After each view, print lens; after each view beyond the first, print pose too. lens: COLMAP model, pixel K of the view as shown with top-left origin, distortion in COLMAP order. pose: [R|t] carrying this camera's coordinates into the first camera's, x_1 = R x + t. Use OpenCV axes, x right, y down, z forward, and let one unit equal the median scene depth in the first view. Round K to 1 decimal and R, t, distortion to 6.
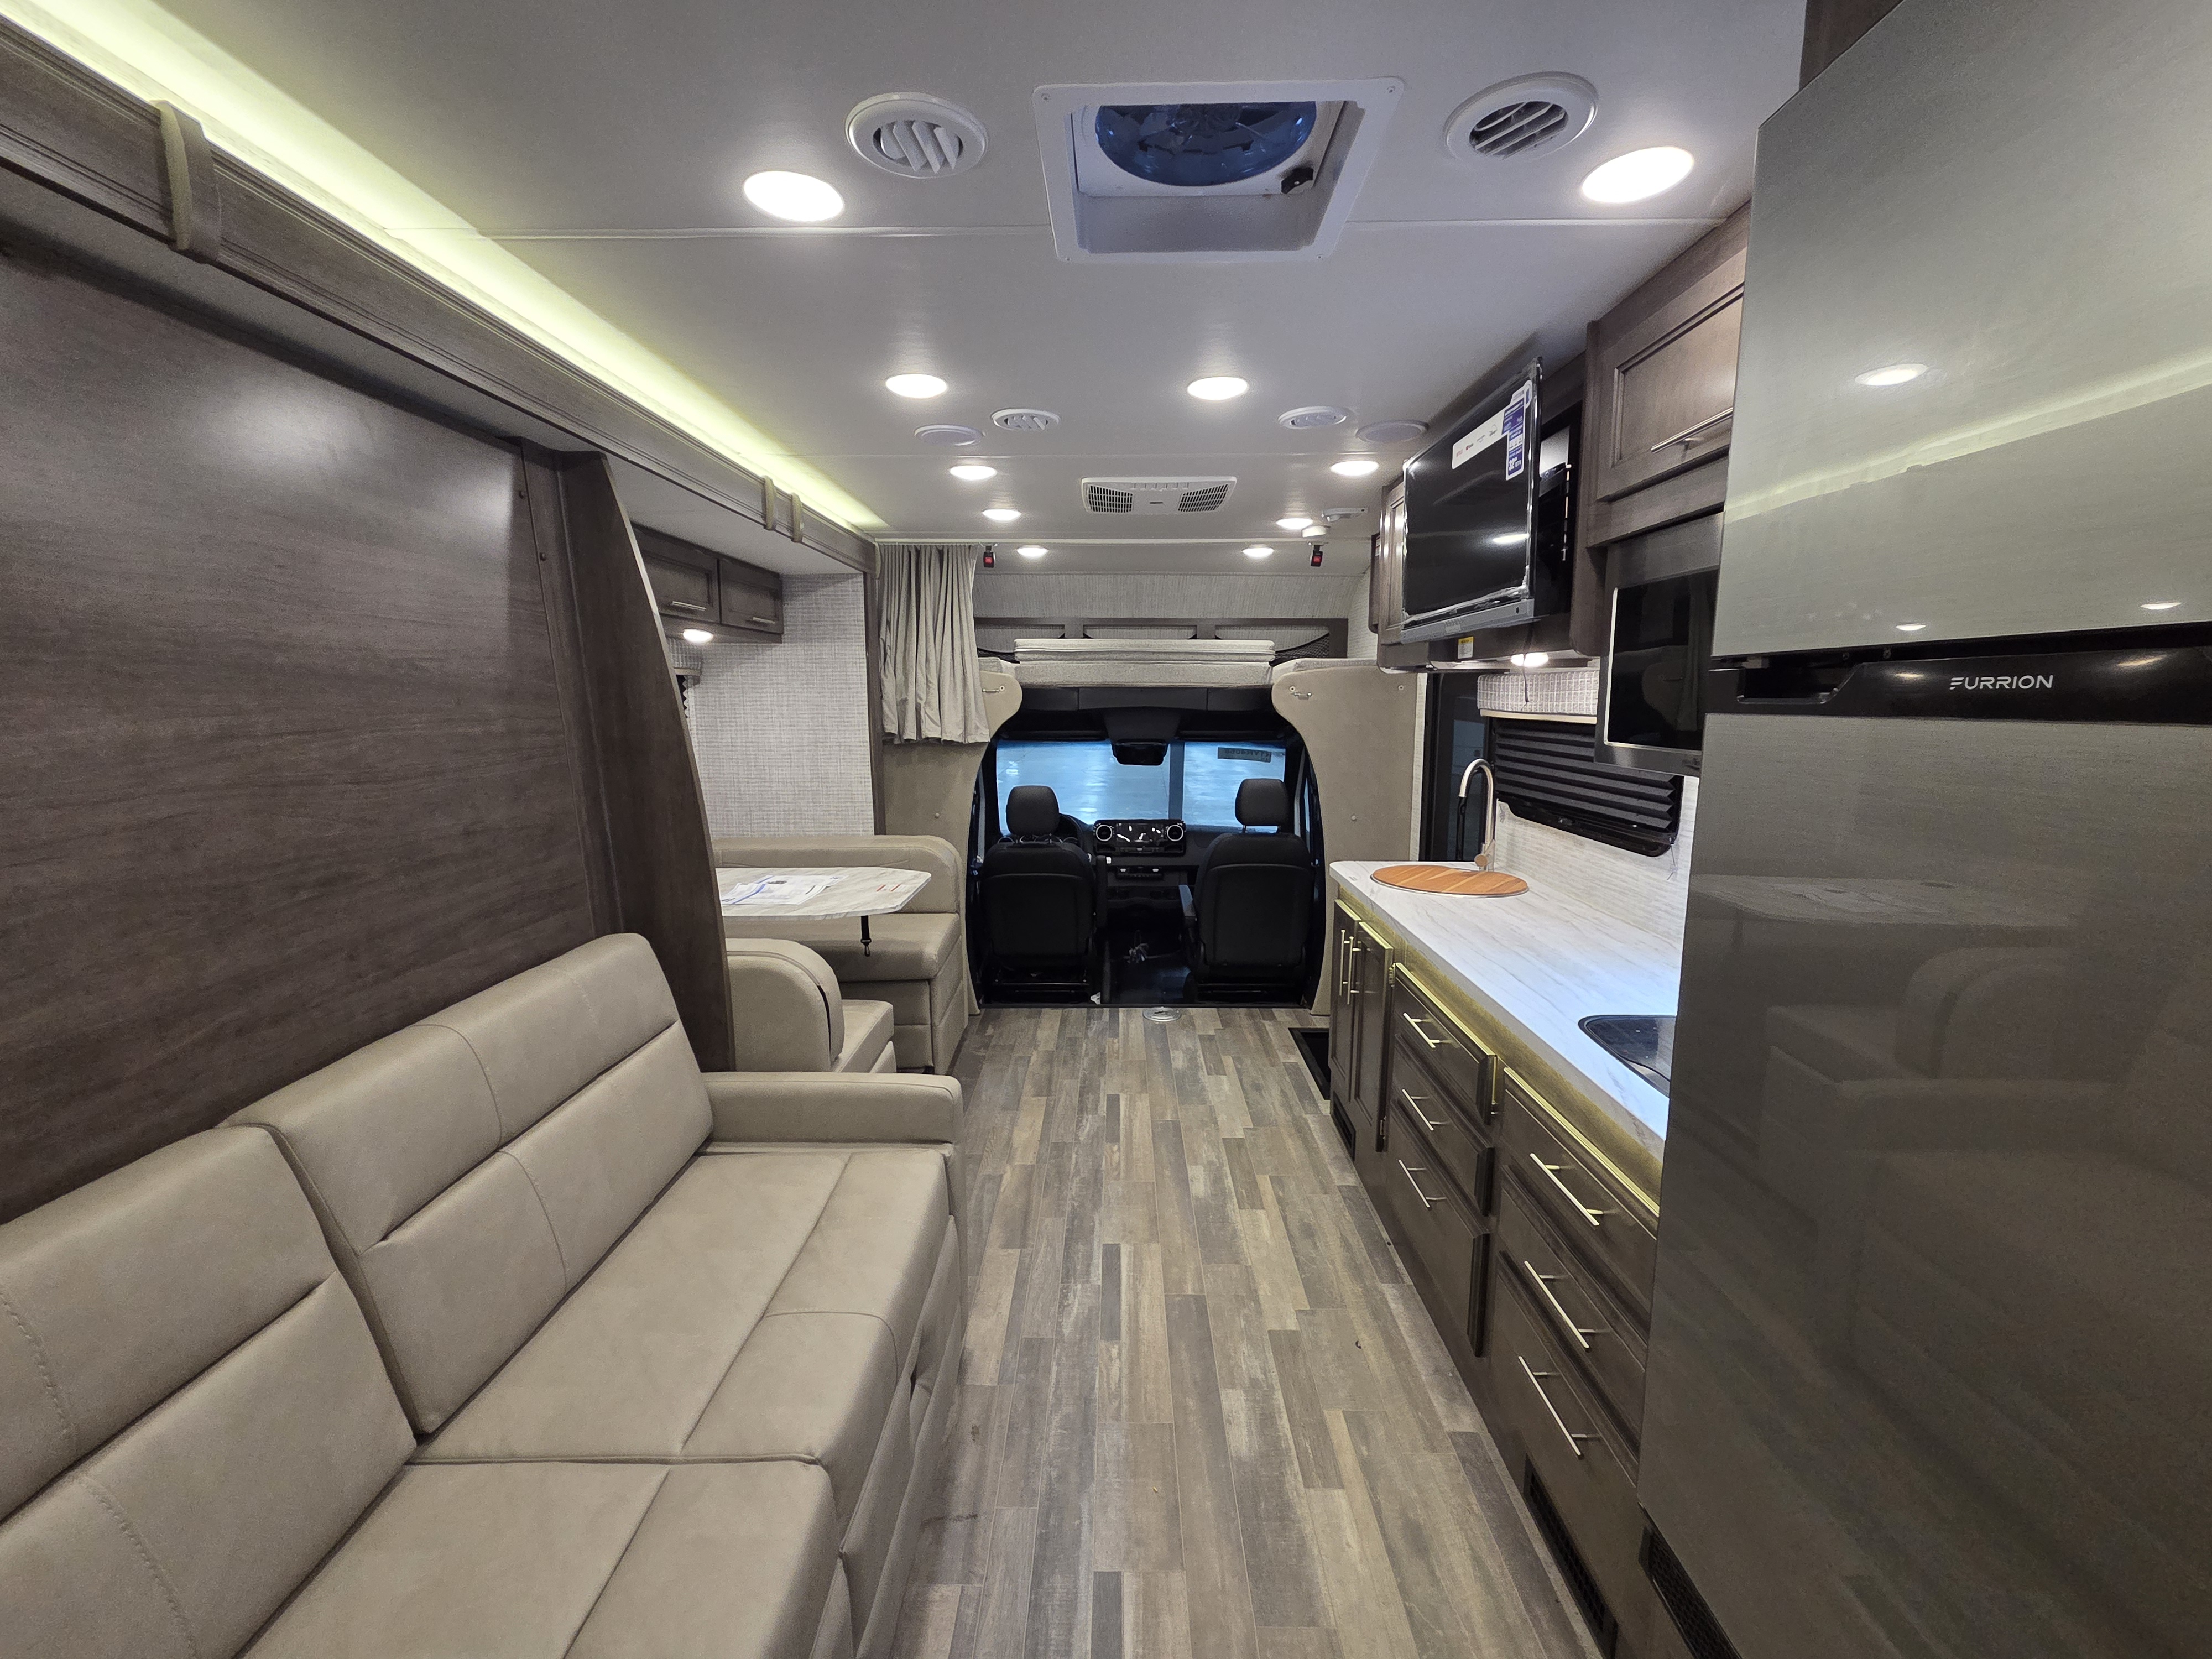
lens RADIAL K [[884.6, 0, 1100.9], [0, 884.6, 806.9], [0, 0, 1]] dist [0.000631, 0.000016]
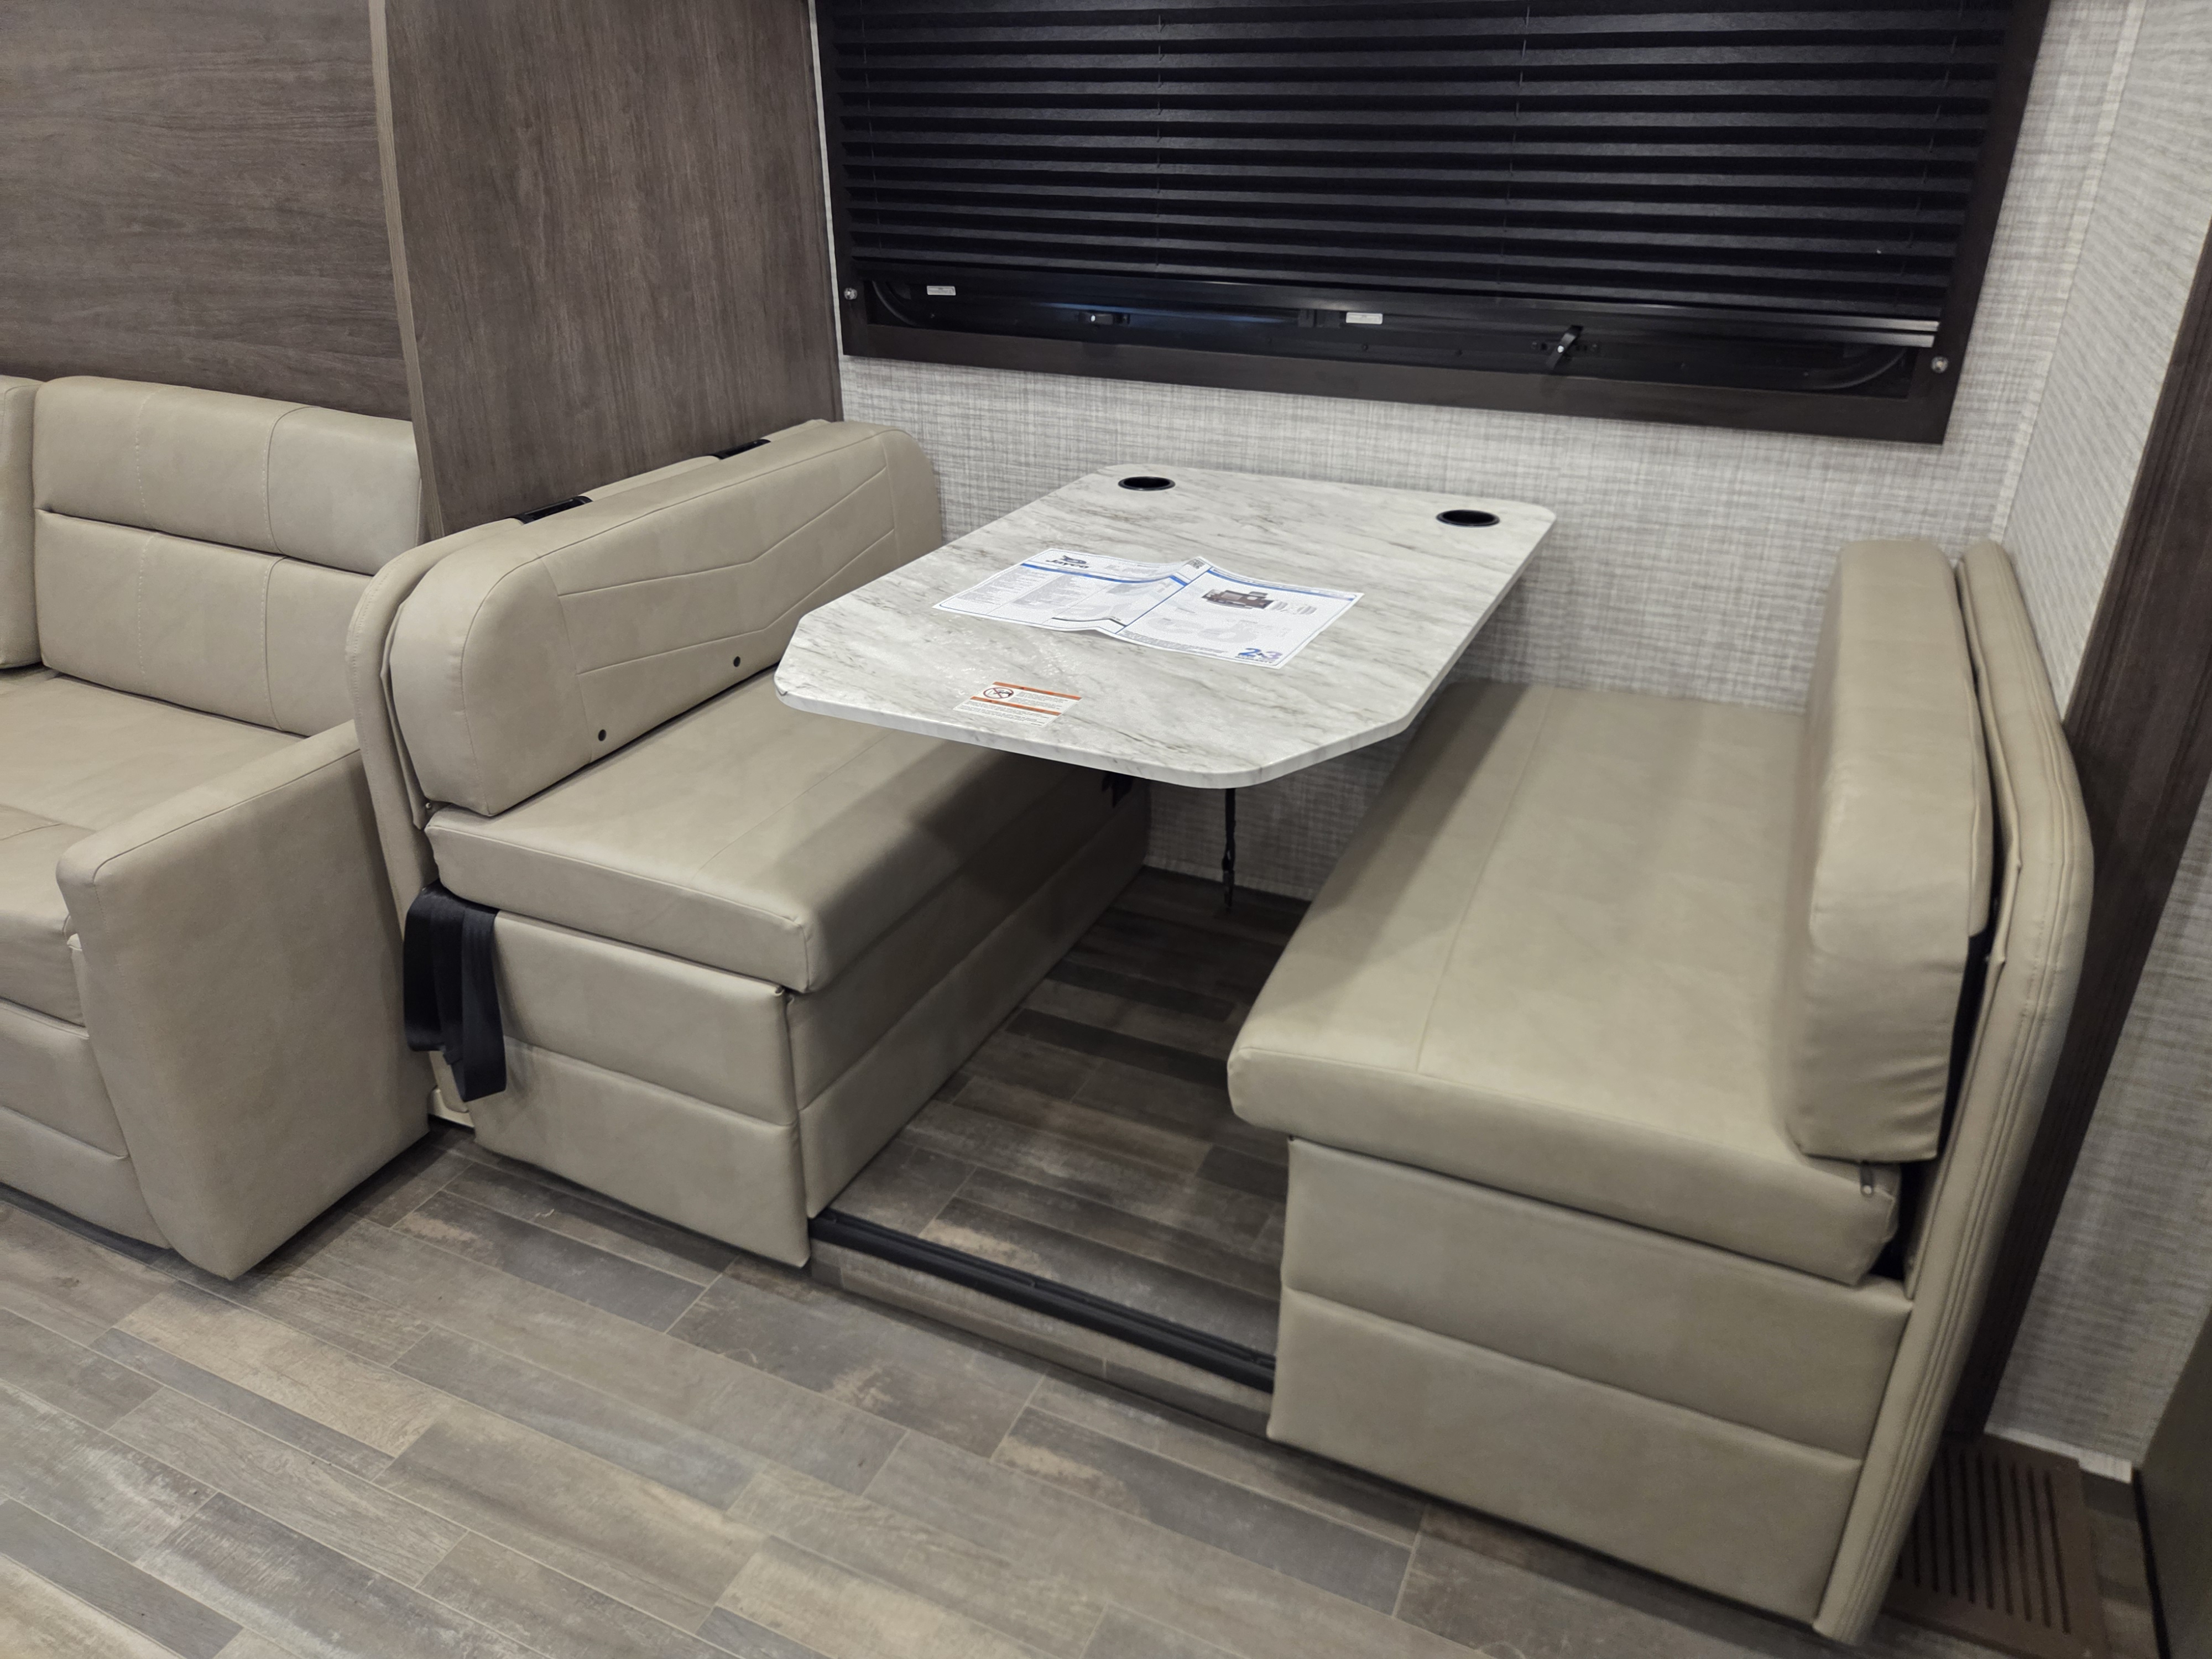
lens RADIAL K [[1511.4, 0, 1098.9], [0, 1511.4, 811.7], [0, 0, 1]] dist [0.067179, -0.061981]
pose [[-0.398875, 0.407114, -0.821679, 0.312133], [-0.110273, 0.868249, 0.483718, -0.203077], [0.910351, 0.283553, -0.301429, 1.759987]]
